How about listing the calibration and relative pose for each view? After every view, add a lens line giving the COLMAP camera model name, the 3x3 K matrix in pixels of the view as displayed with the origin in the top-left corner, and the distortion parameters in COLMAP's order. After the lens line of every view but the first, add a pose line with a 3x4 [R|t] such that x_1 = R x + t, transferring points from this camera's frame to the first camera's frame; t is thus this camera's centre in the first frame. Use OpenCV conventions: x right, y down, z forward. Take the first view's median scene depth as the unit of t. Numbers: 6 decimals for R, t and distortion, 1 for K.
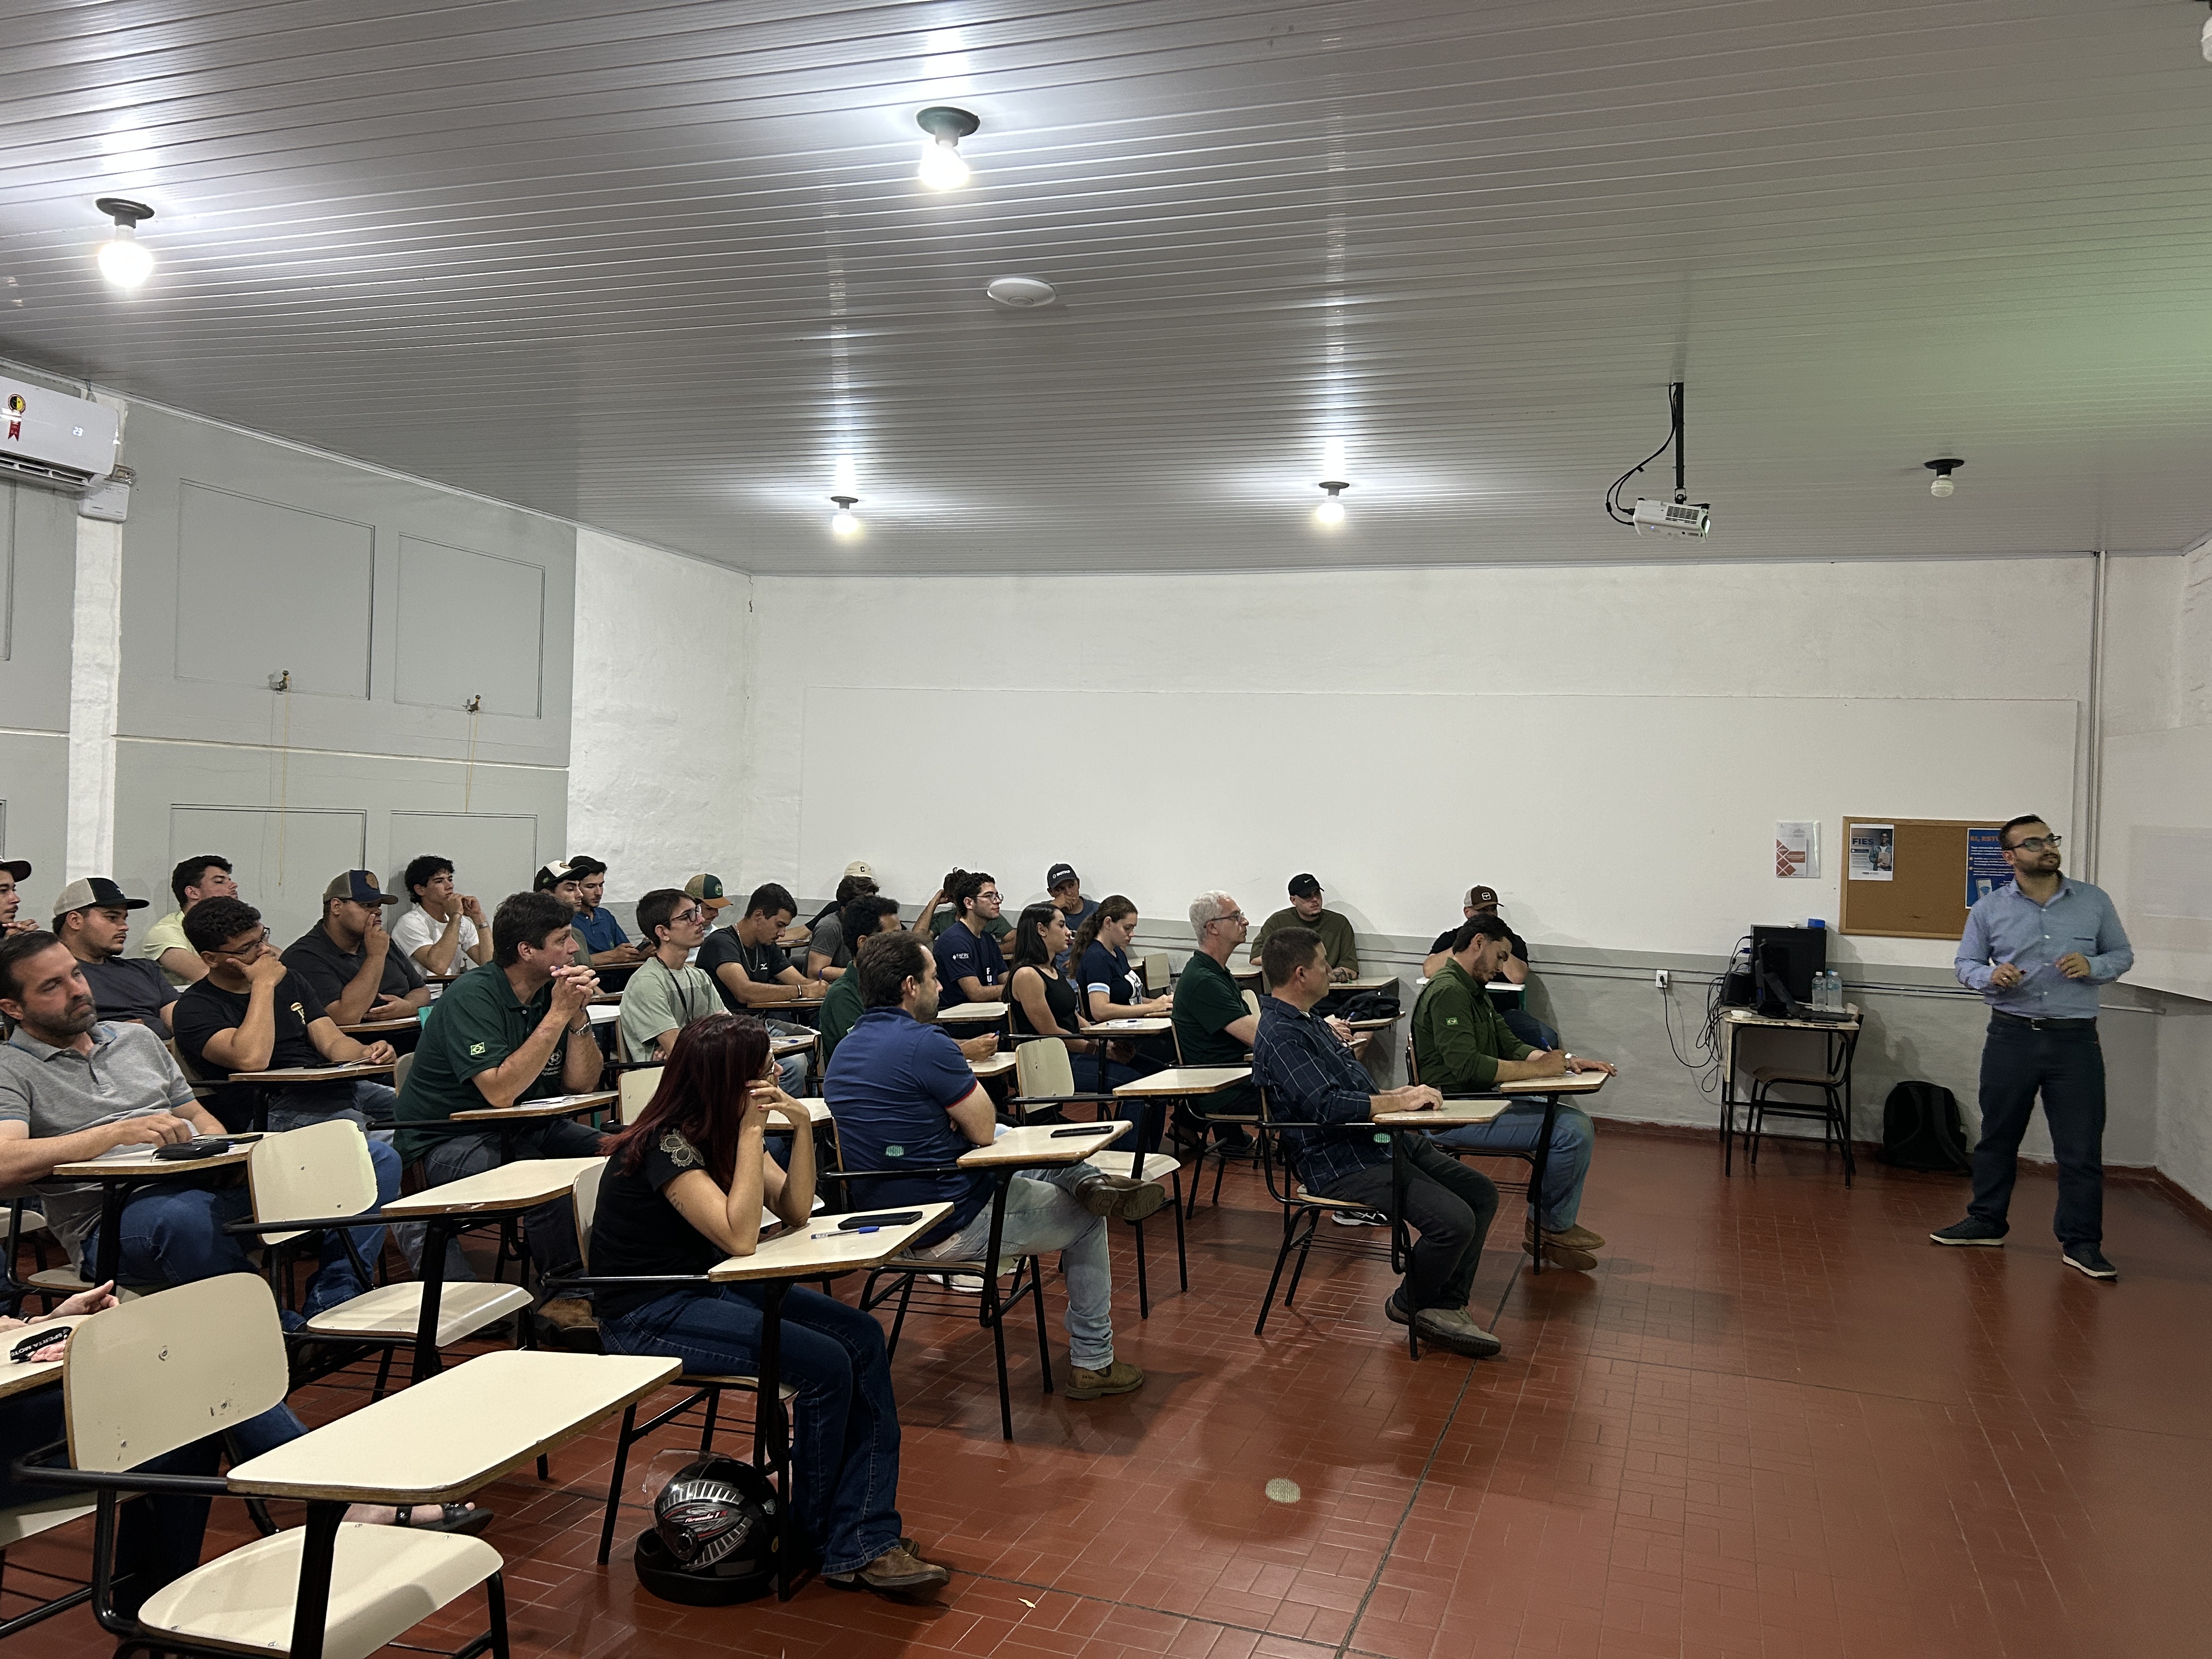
lens RADIAL K [[1653.4, 0, 1106.0], [0, 1653.4, 829.5], [0, 0, 1]] dist [0.081134, -0.072121]
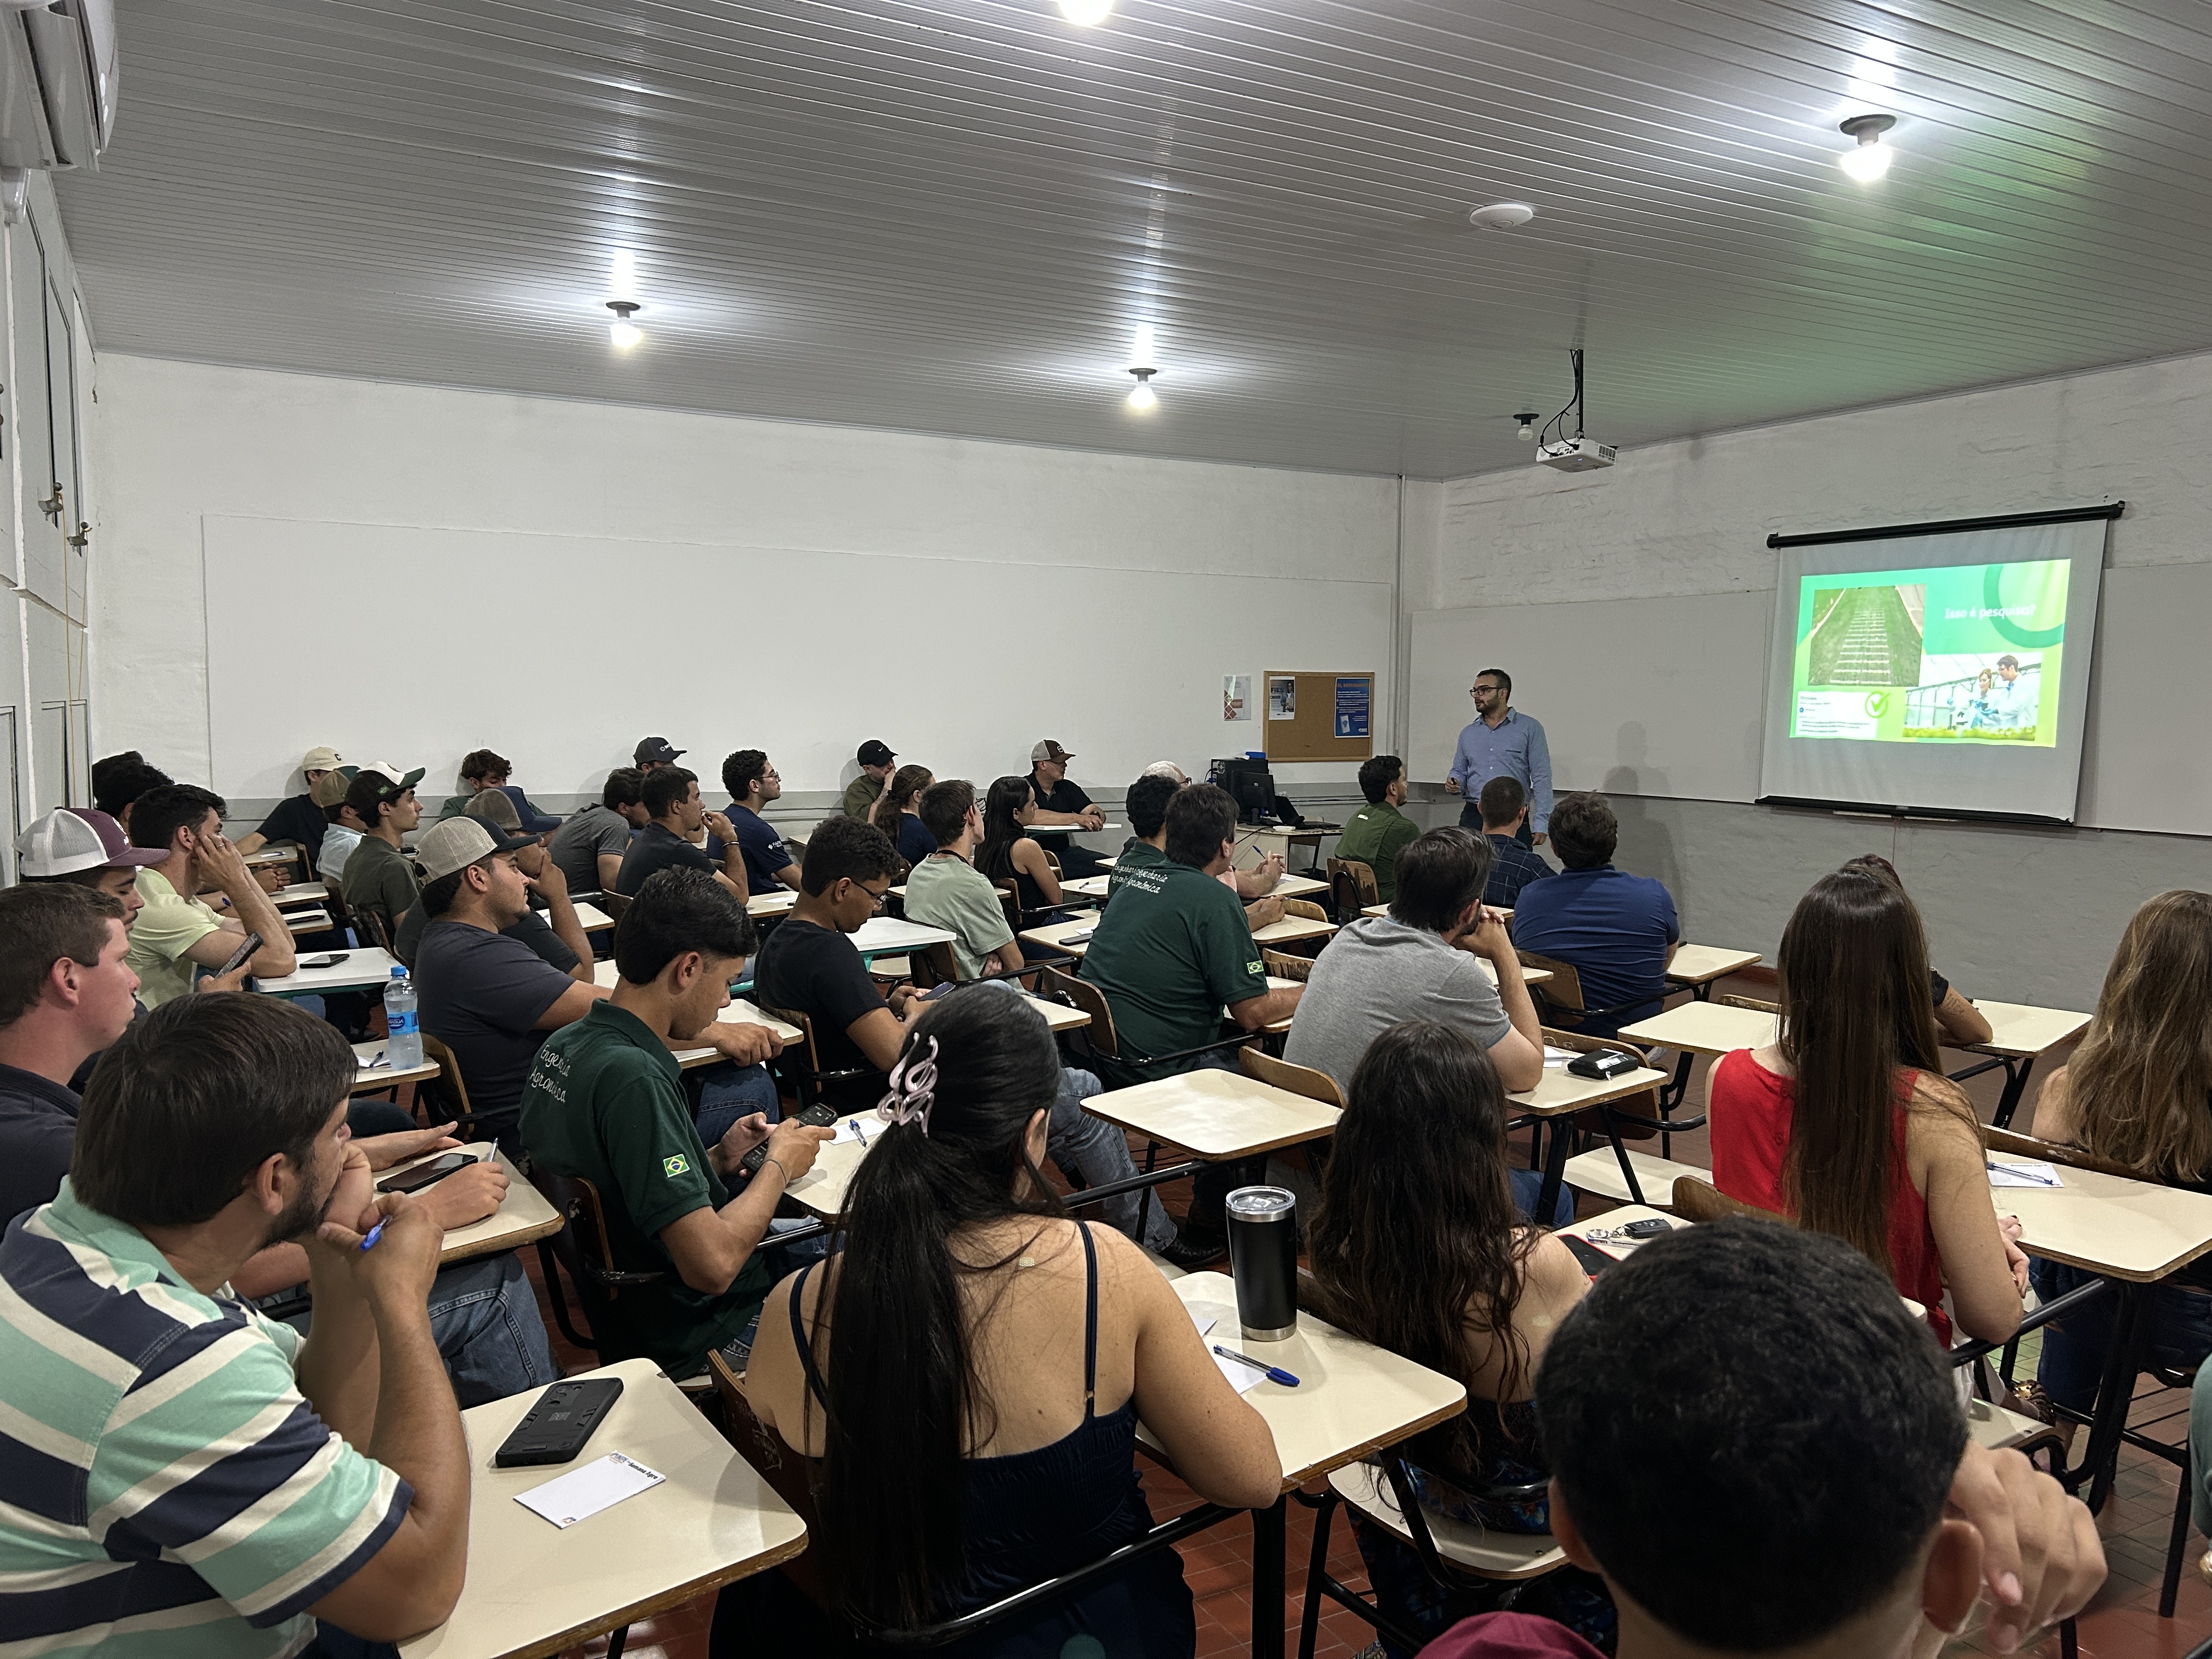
lens RADIAL K [[1653.4, 0, 1106.0], [0, 1653.4, 829.5], [0, 0, 1]] dist [0.081134, -0.072121]
pose [[0.683636, -0.086033, 0.724735, -0.574676], [0.016290, 0.994579, 0.102700, -0.018998], [-0.729642, -0.058403, 0.681331, 0.222051]]
